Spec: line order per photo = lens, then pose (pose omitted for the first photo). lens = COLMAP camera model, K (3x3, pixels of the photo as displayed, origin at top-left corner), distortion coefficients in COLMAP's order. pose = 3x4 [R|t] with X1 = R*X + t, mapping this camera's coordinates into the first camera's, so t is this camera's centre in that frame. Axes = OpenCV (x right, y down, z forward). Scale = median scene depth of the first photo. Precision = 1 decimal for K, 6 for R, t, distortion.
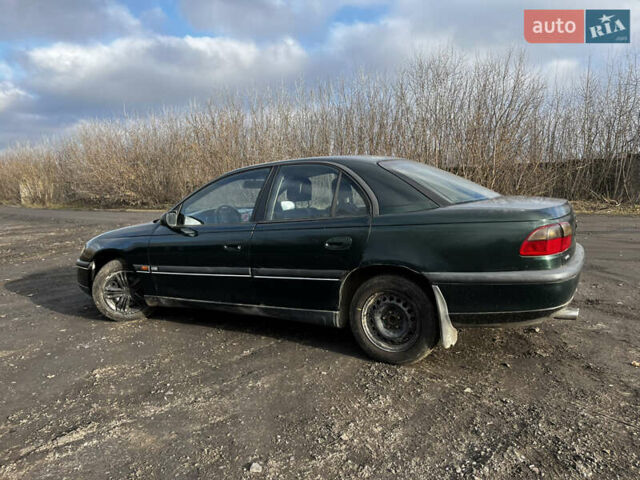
lens RADIAL K [[484.2, 0, 319.7], [0, 484.2, 241.8], [0, 0, 1]] dist [0.023303, -0.050341]
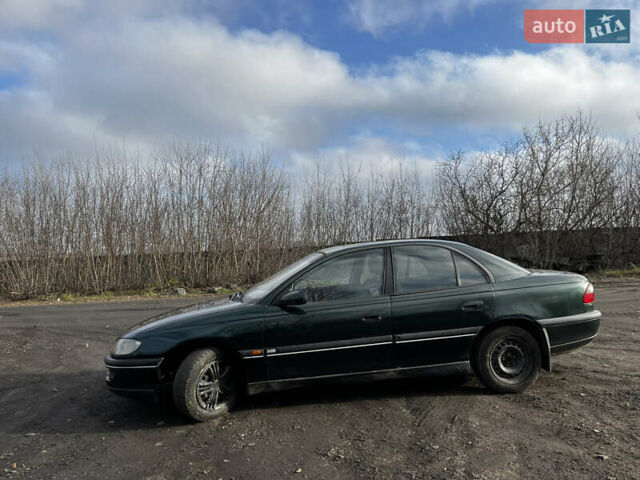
lens RADIAL K [[484.2, 0, 320.8], [0, 484.2, 240.5], [0, 0, 1]] dist [0.023303, -0.050341]
pose [[0.803087, 0.014449, 0.595687, -0.923153], [0.089245, 0.985513, -0.144223, -0.015644], [-0.589141, 0.168986, 0.790163, 0.153583]]
